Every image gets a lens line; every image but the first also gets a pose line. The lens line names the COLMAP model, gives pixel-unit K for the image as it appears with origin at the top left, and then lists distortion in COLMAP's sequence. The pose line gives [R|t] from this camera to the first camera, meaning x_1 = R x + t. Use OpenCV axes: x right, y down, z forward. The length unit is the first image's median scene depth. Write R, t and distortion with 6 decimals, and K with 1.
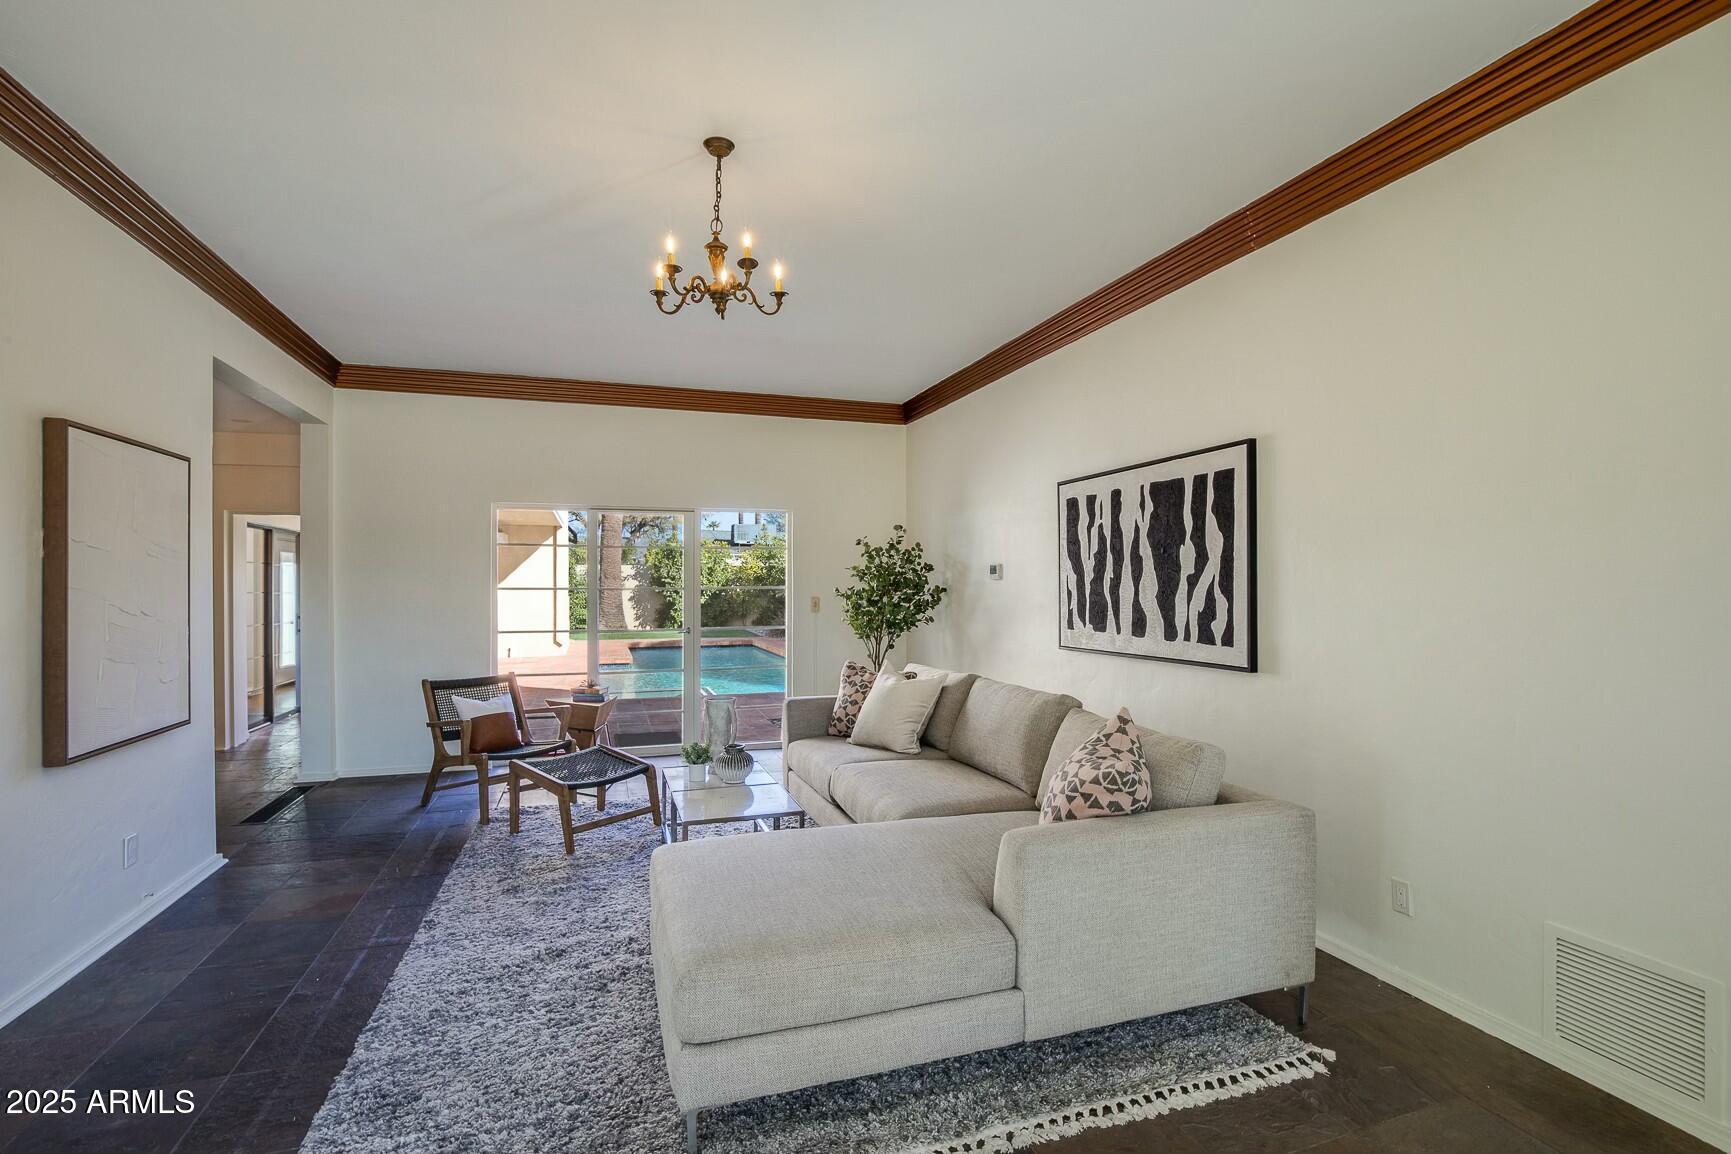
lens RADIAL K [[780.9, 0, 856.6], [0, 780.9, 587.0], [0, 0, 1]] dist [0.017873, 0.000111]
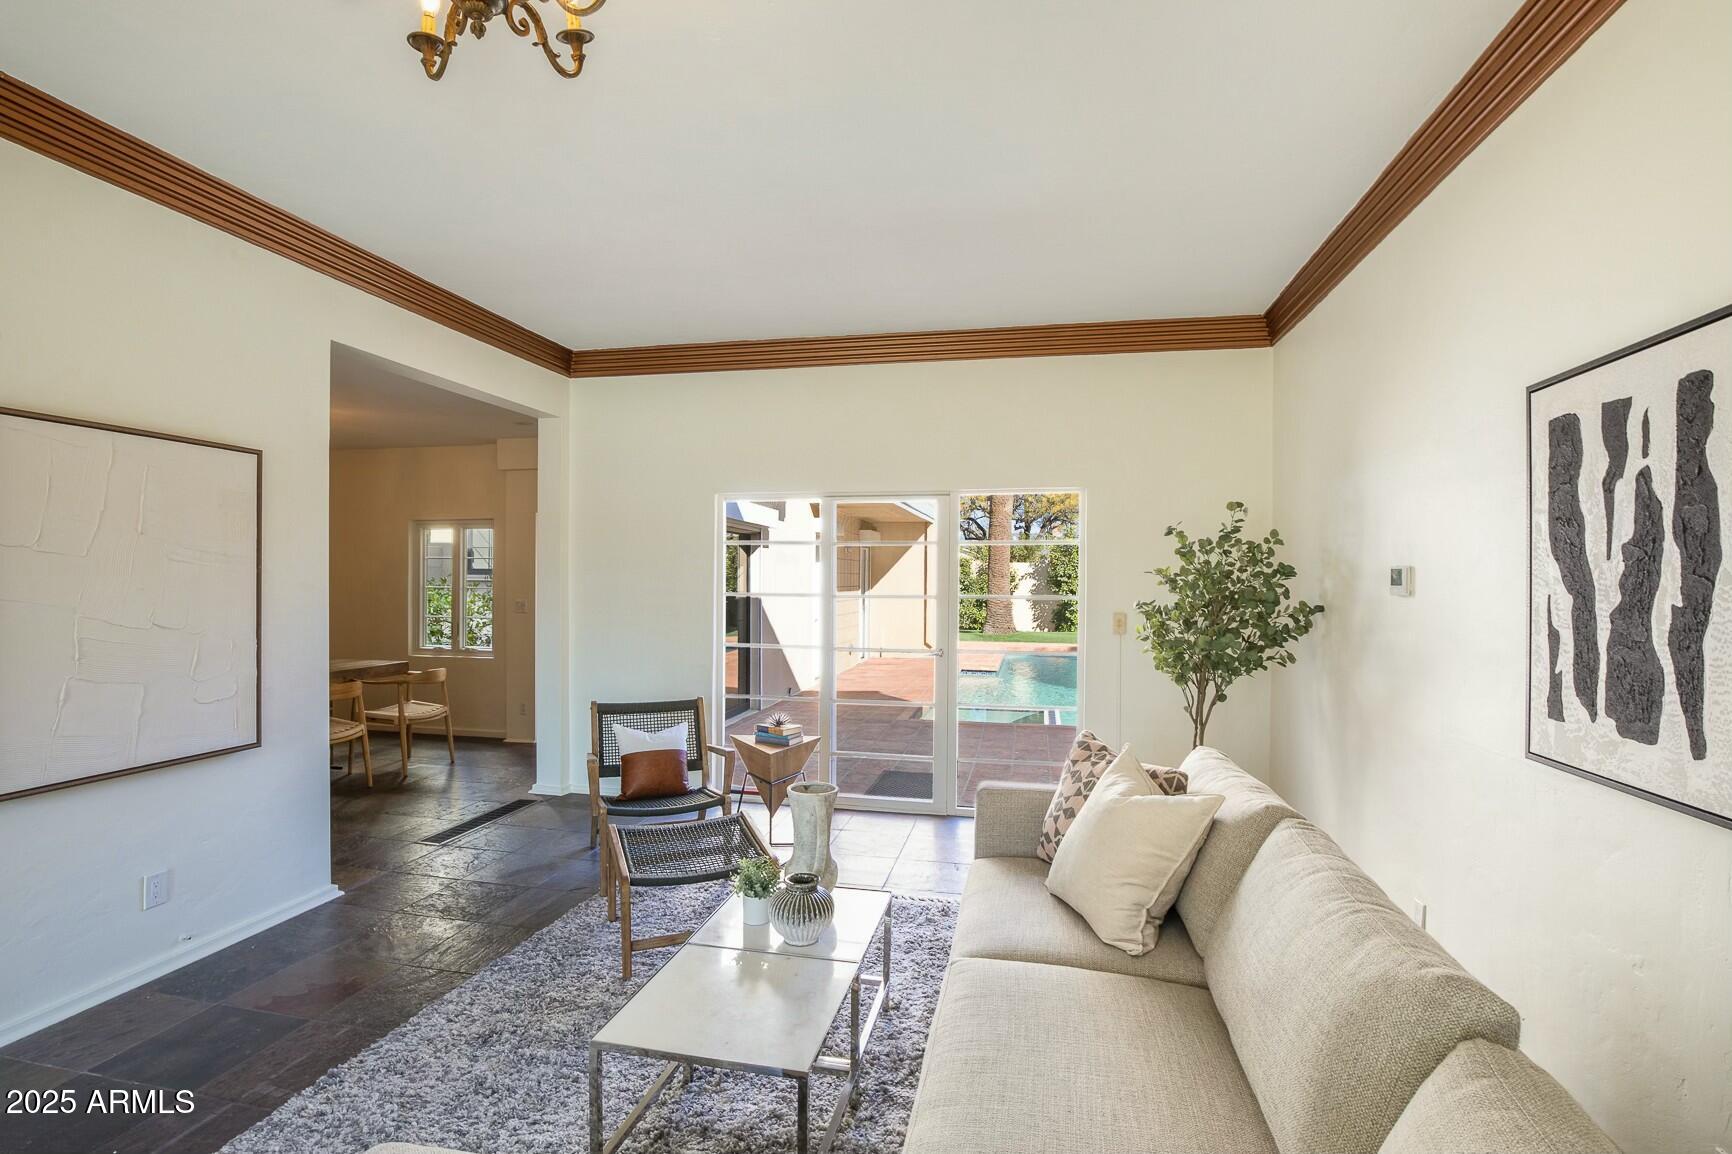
lens RADIAL K [[807.7, 0, 870.0], [0, 807.7, 585.3], [0, 0, 1]] dist [-0.030045, 0.010845]
pose [[0.873308, 0.012603, -0.487005, 0.150647], [-0.012239, 0.999917, 0.003930, -0.016979], [0.487015, 0.002529, 0.873390, 0.416999]]
